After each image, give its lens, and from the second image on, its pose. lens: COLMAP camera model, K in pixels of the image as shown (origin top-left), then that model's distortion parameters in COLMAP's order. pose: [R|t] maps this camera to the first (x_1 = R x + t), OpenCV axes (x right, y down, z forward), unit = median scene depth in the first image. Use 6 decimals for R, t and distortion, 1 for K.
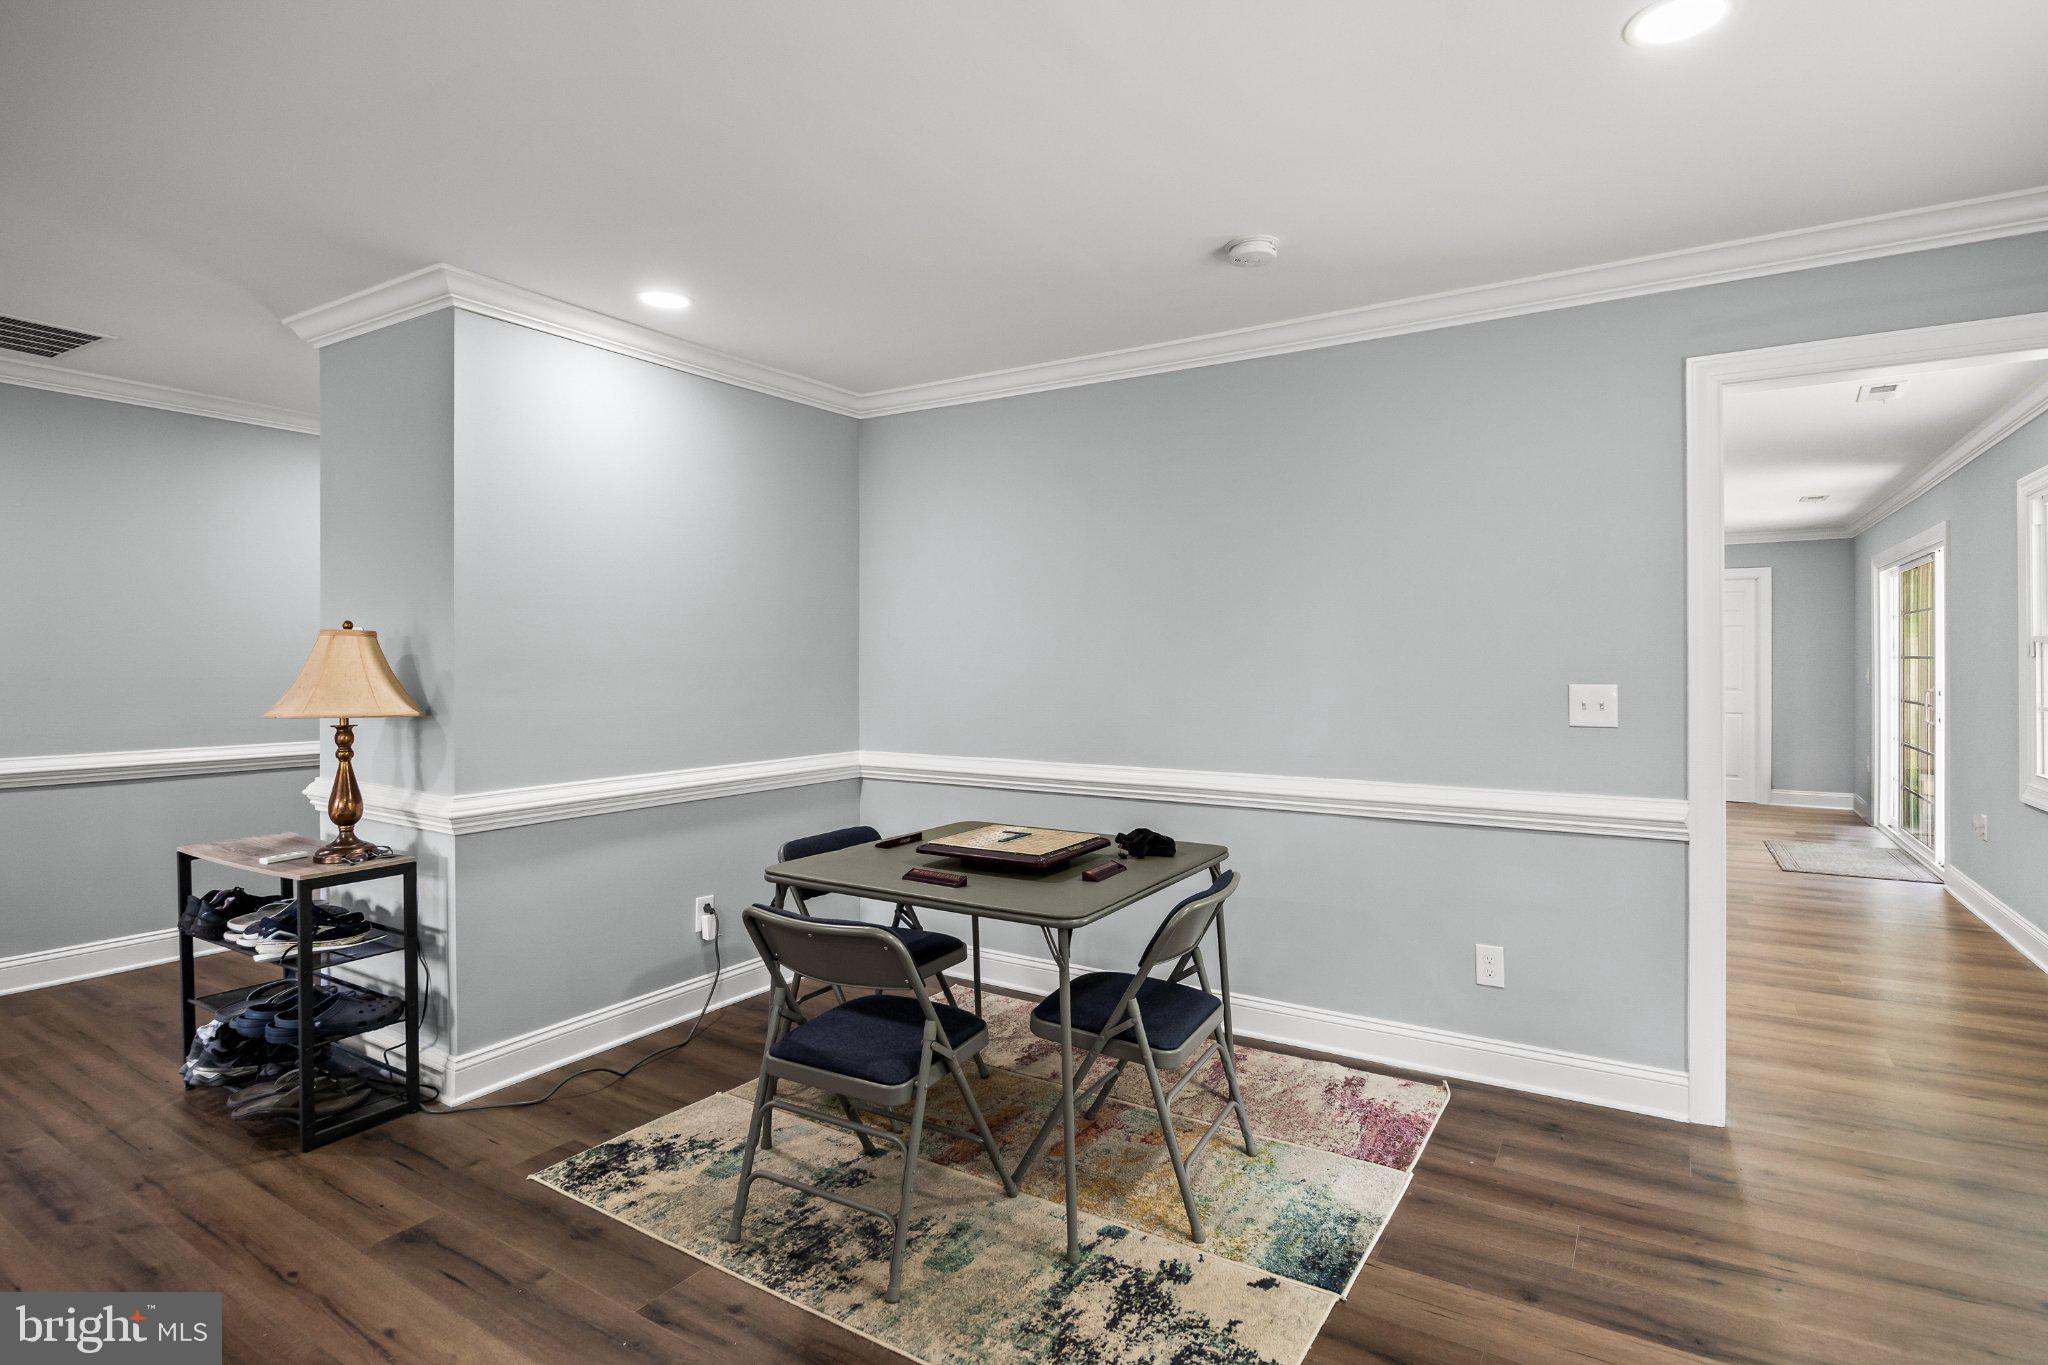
lens RADIAL K [[1037.3, 0, 1015.9], [0, 1037.3, 664.8], [0, 0, 1]] dist [-0.015680, -0.000528]
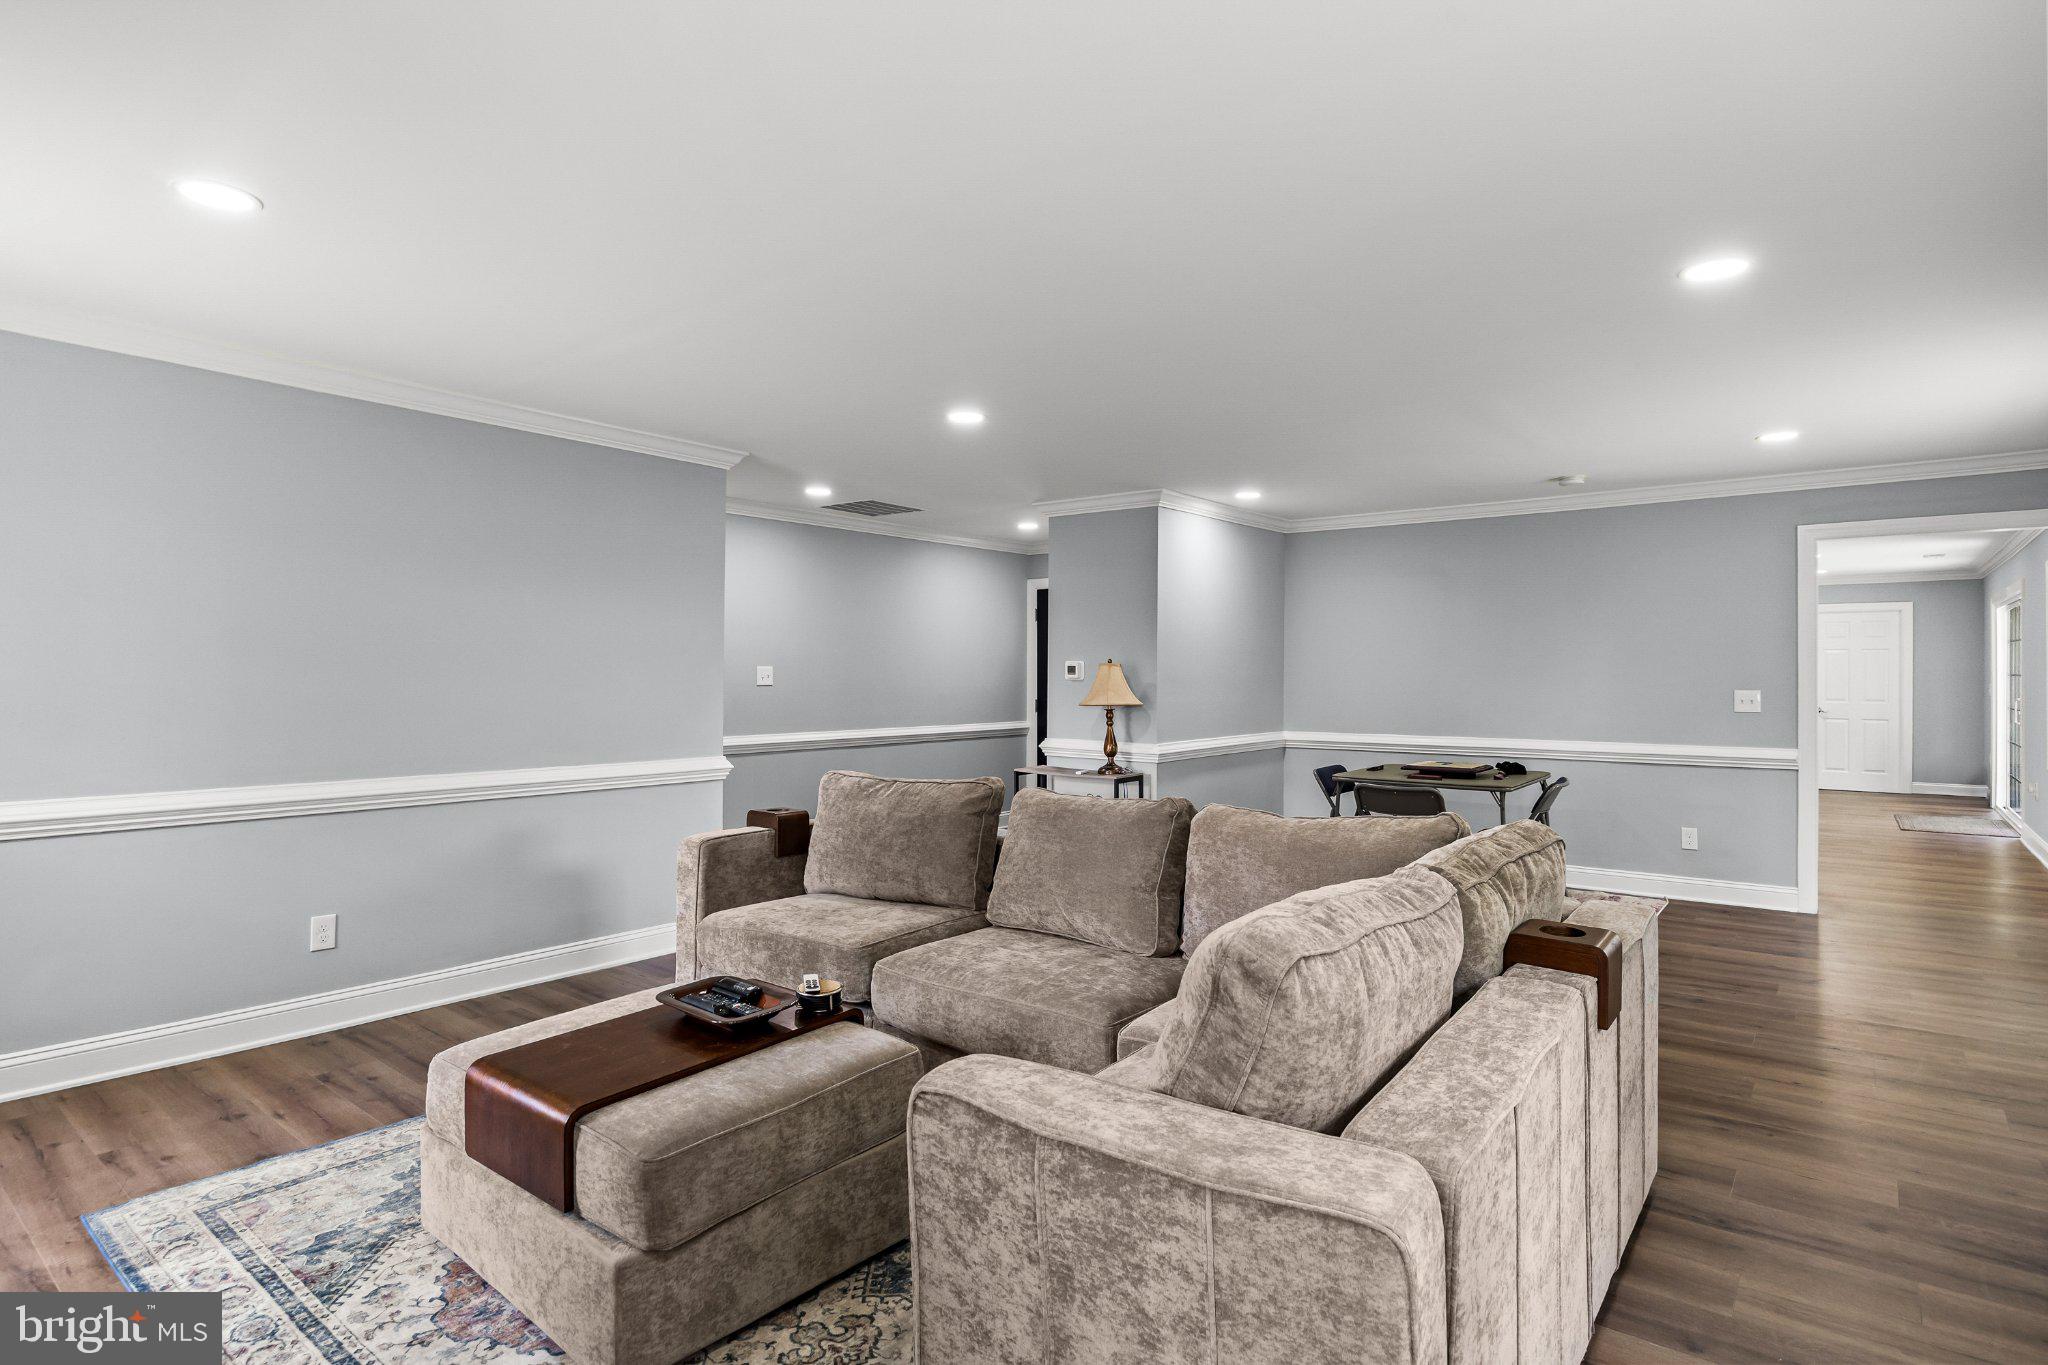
lens RADIAL K [[1074.0, 0, 1030.7], [0, 1074.0, 693.1], [0, 0, 1]] dist [-0.001121, 0.000434]
pose [[0.995670, 0.001525, -0.092946, -0.596476], [-0.000490, 0.999938, 0.011151, 0.002574], [0.092957, -0.011057, 0.995609, -1.139455]]
